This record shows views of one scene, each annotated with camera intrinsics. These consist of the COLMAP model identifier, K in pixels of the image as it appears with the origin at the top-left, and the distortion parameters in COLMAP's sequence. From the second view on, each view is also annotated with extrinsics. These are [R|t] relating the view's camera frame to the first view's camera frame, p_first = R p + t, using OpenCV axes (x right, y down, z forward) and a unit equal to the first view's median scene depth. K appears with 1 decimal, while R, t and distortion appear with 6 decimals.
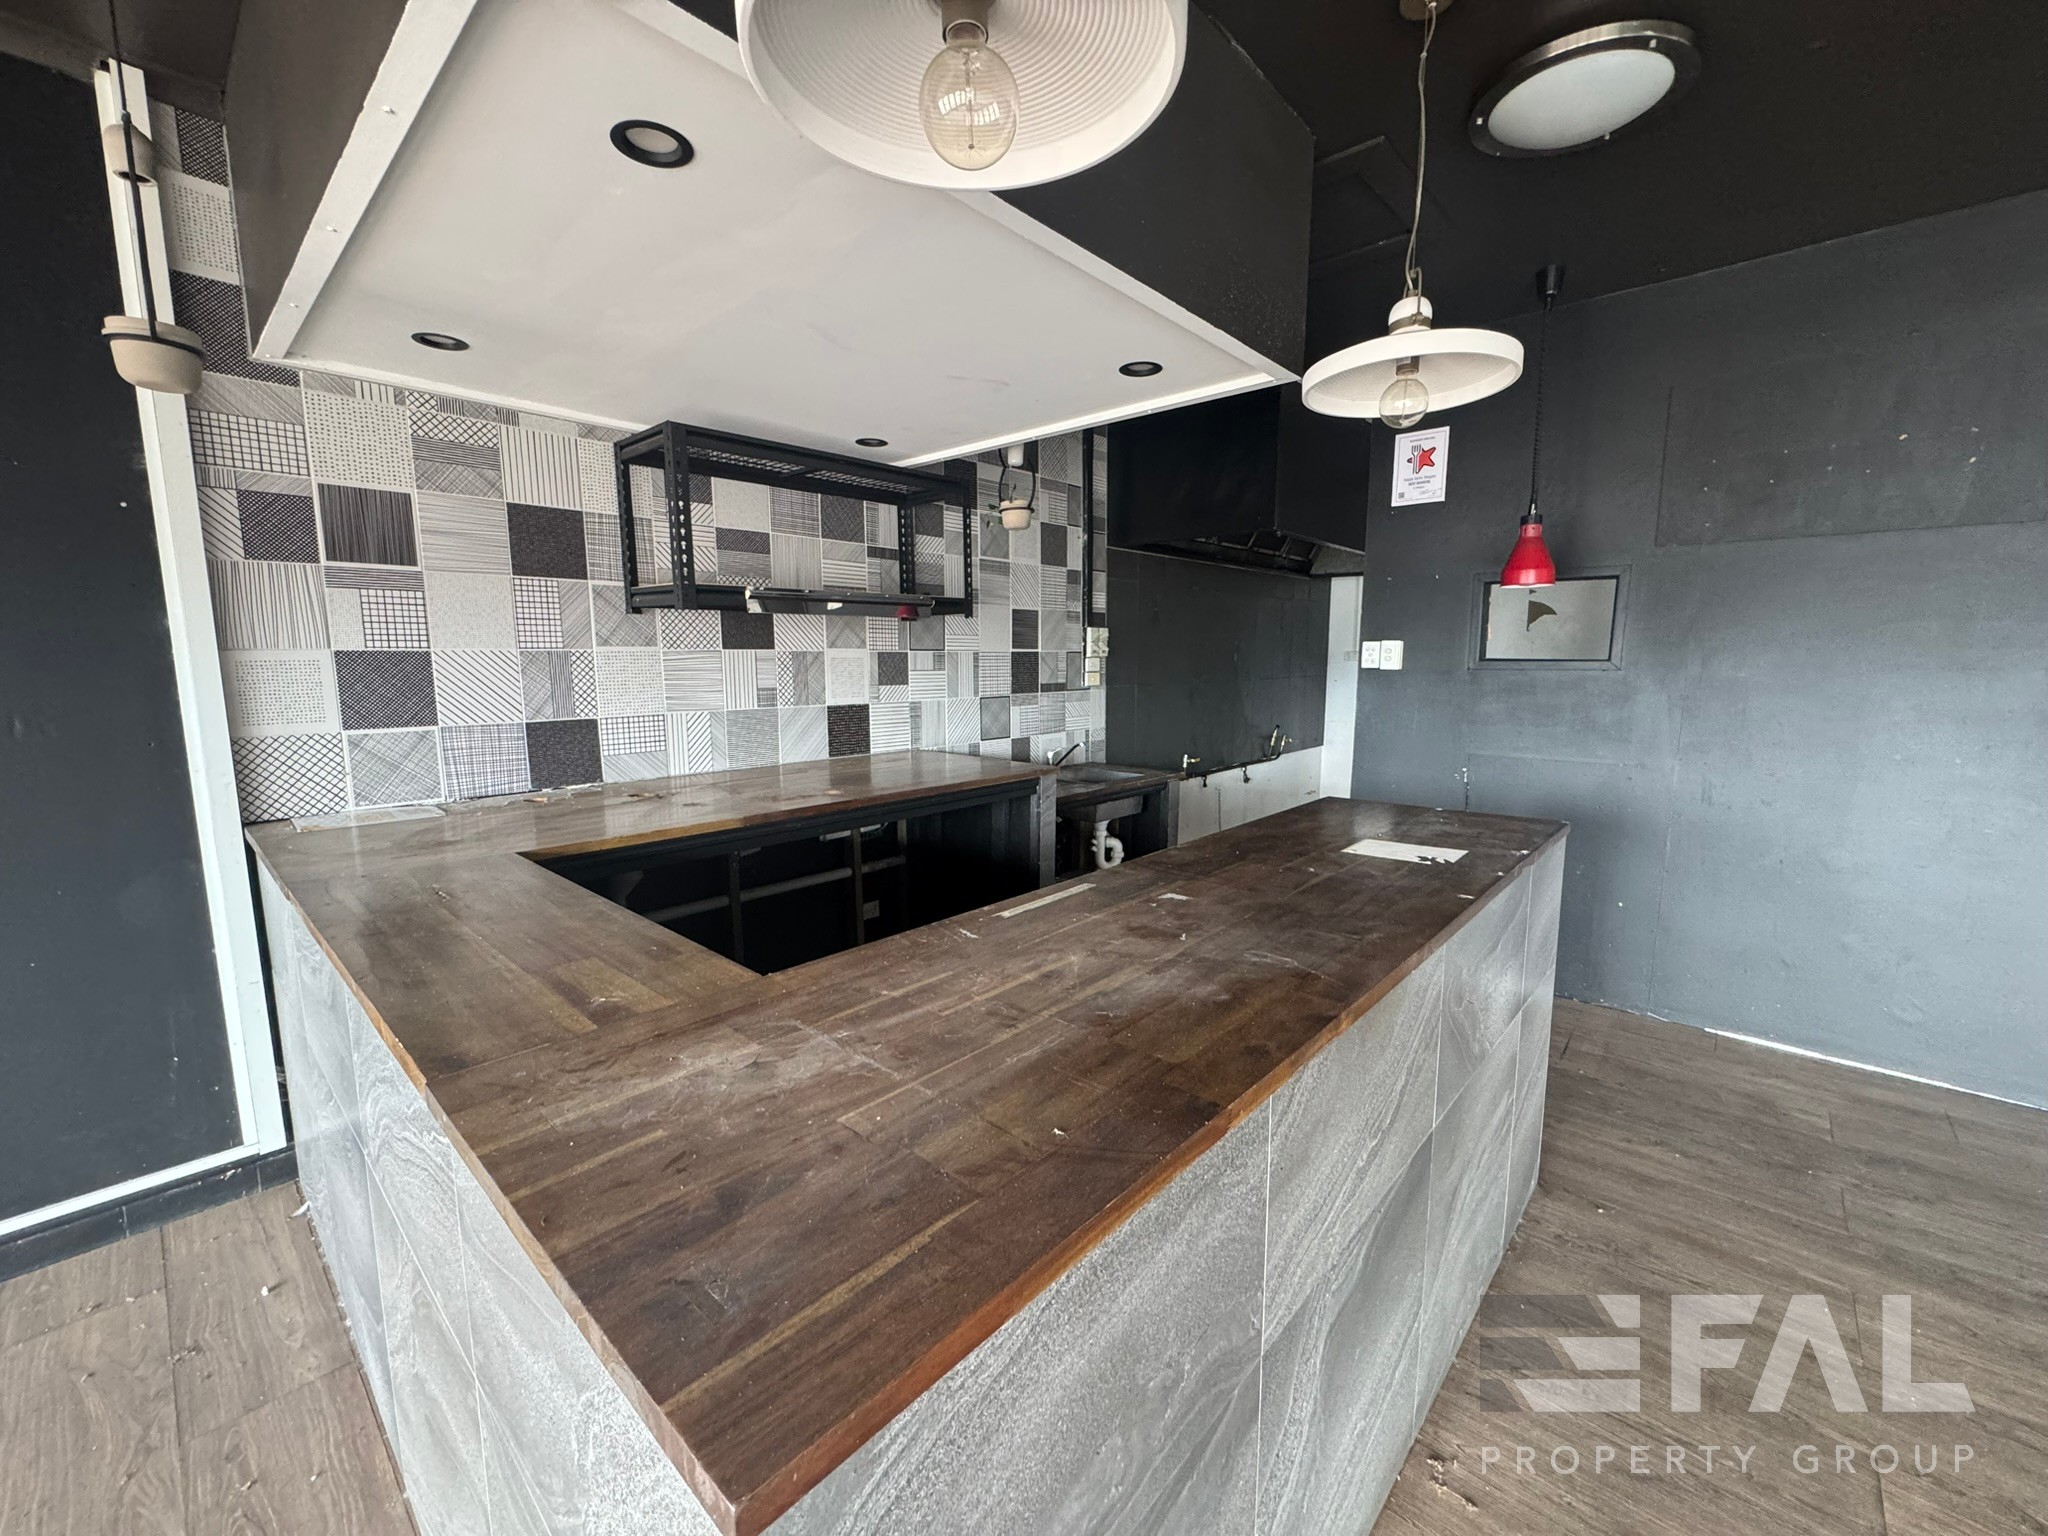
lens RADIAL K [[819.5, 0, 1022.7], [0, 819.5, 775.2], [0, 0, 1]] dist [-0.001630, 0.000035]
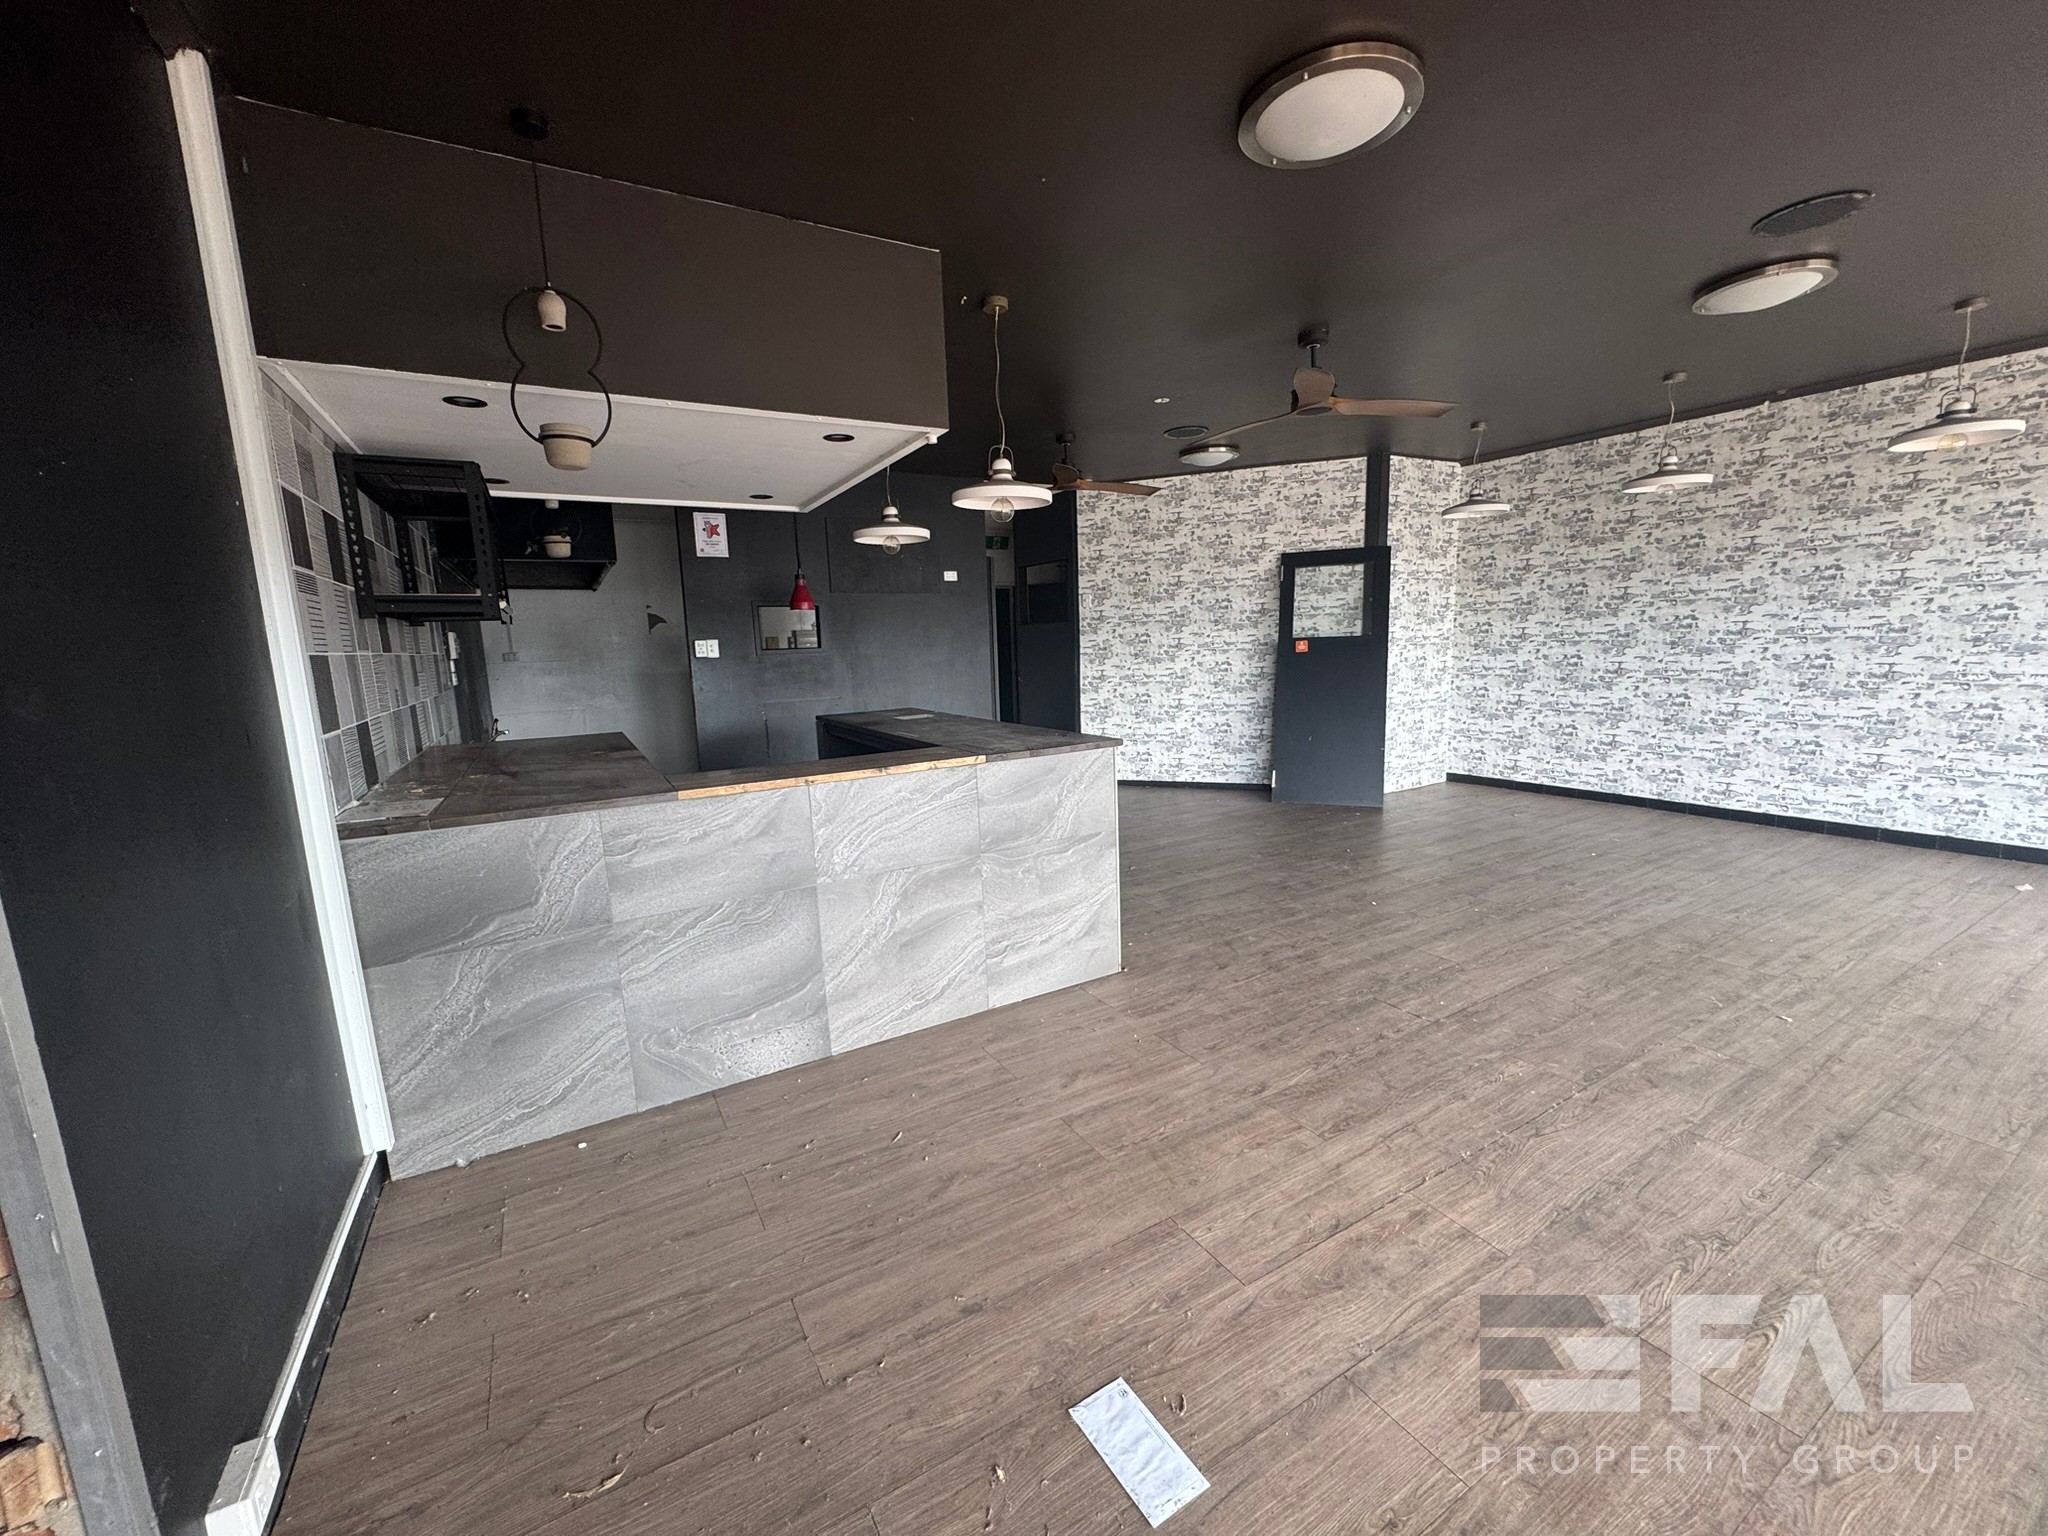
lens RADIAL K [[819.5, 0, 1029.4], [0, 819.5, 771.4], [0, 0, 1]] dist [-0.001630, 0.000035]
pose [[0.291770, -0.161818, 0.942701, -0.982814], [0.171737, 0.978431, 0.114798, 0.012444], [-0.940945, 0.128402, 0.313267, -0.062722]]
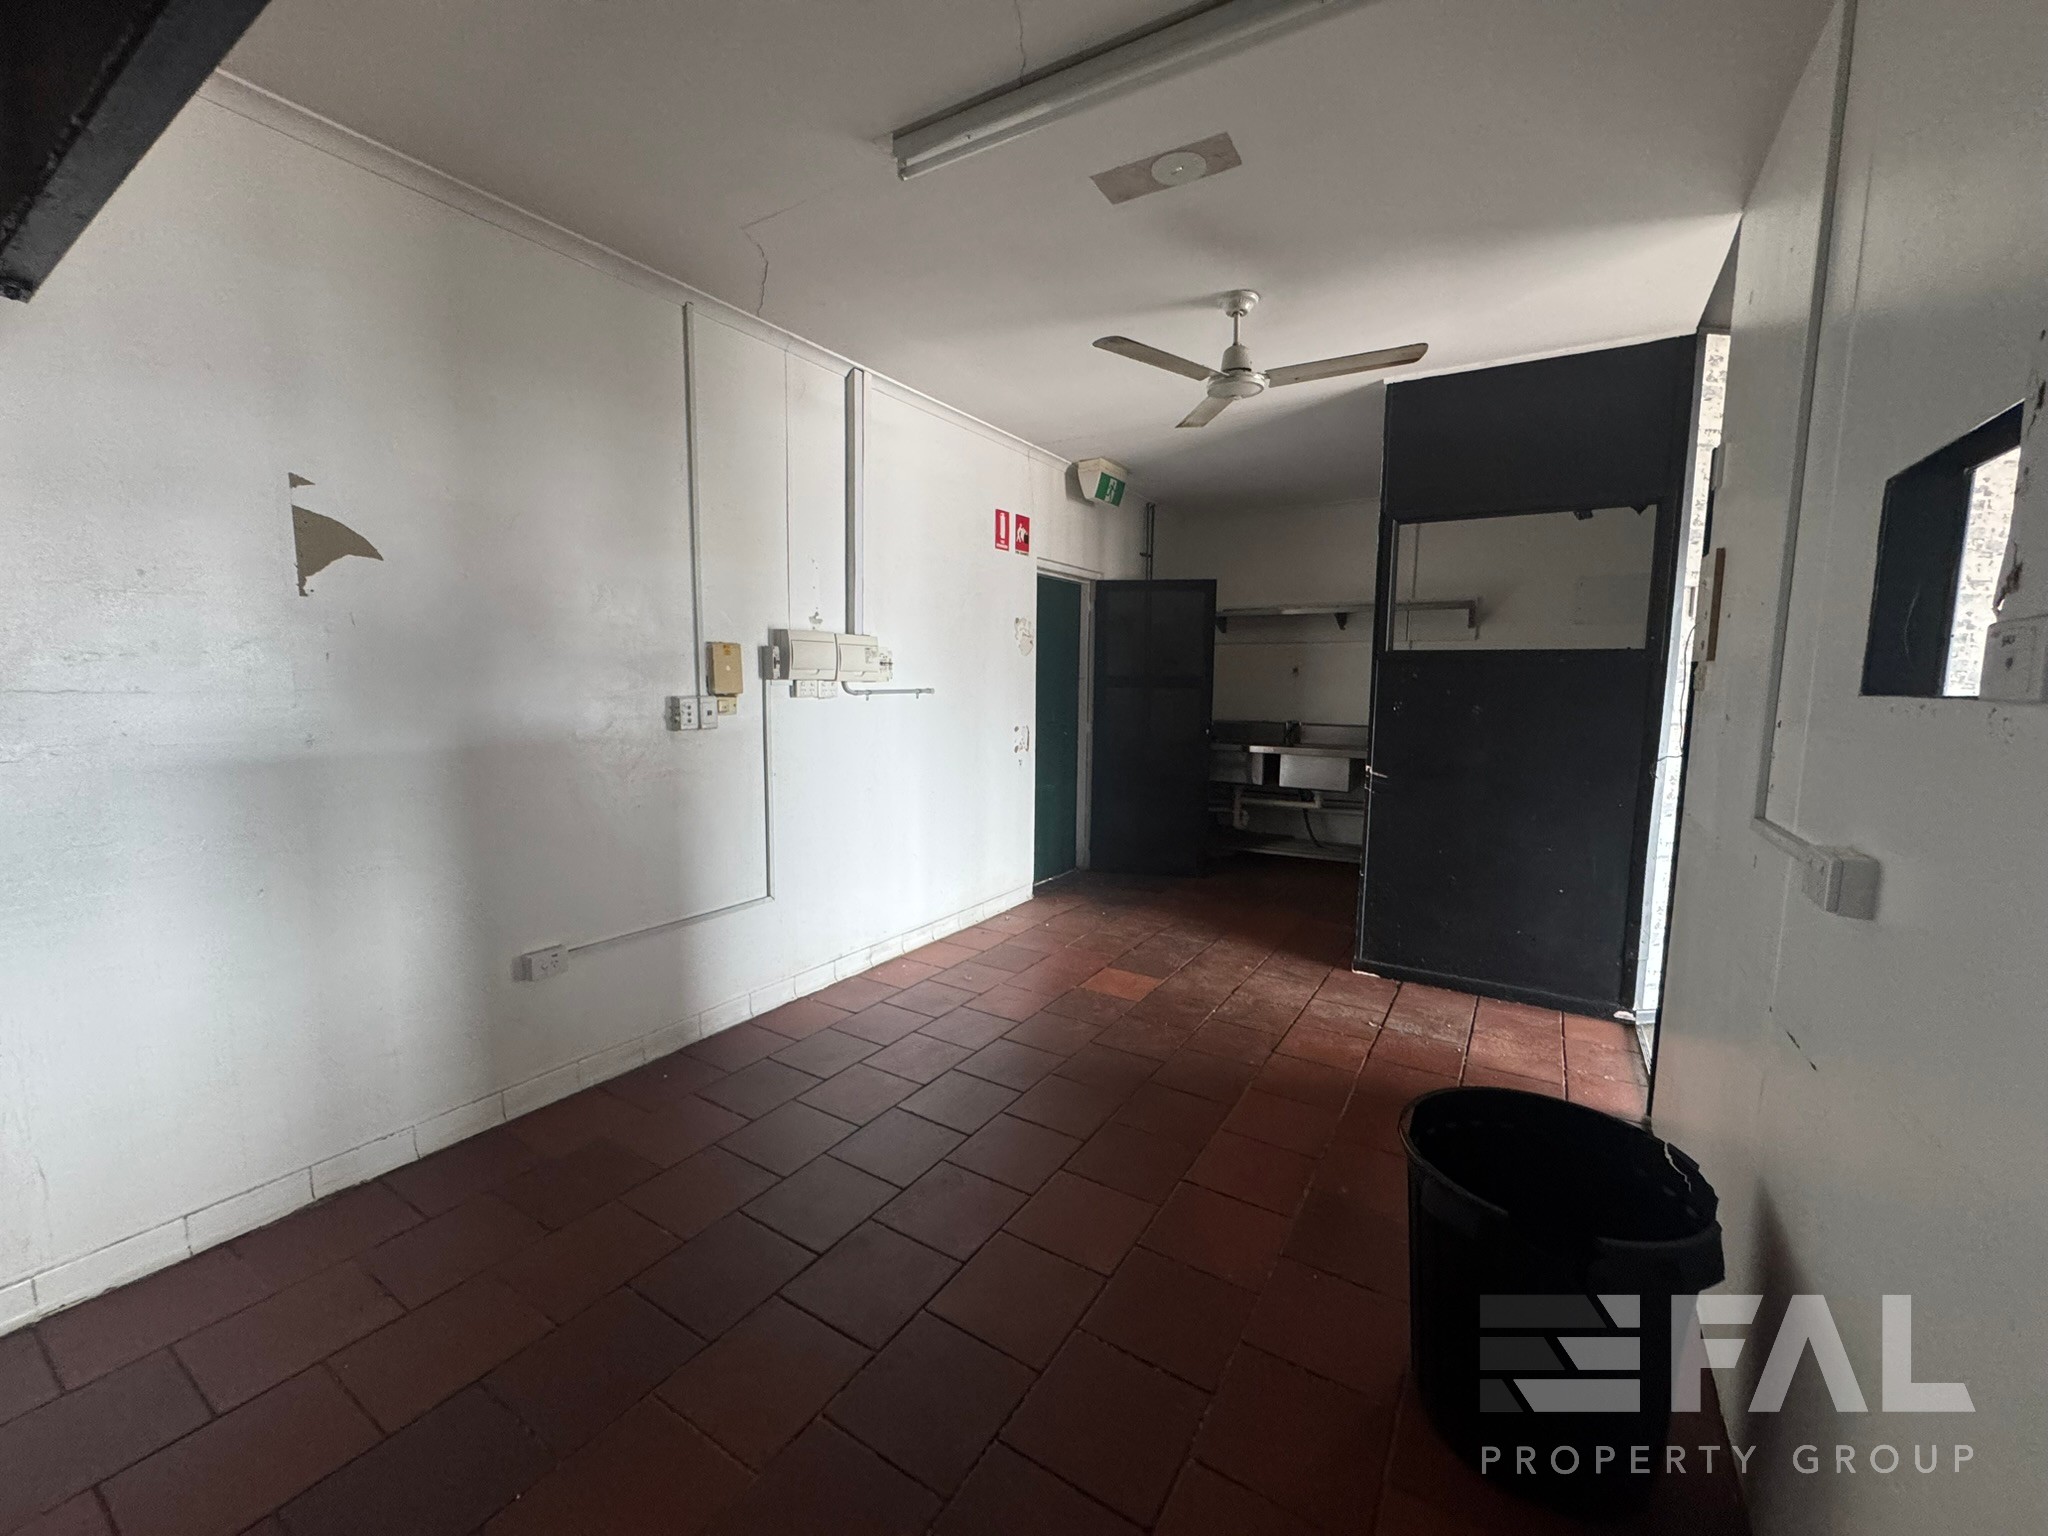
lens RADIAL K [[819.5, 0, 1021.9], [0, 819.5, 769.1], [0, 0, 1]] dist [-0.001630, 0.000035]
pose [[-0.177412, -0.110358, 0.977930, 0.378277], [0.130235, 0.982321, 0.134480, -0.191498], [-0.975481, 0.151219, -0.159903, 1.324170]]
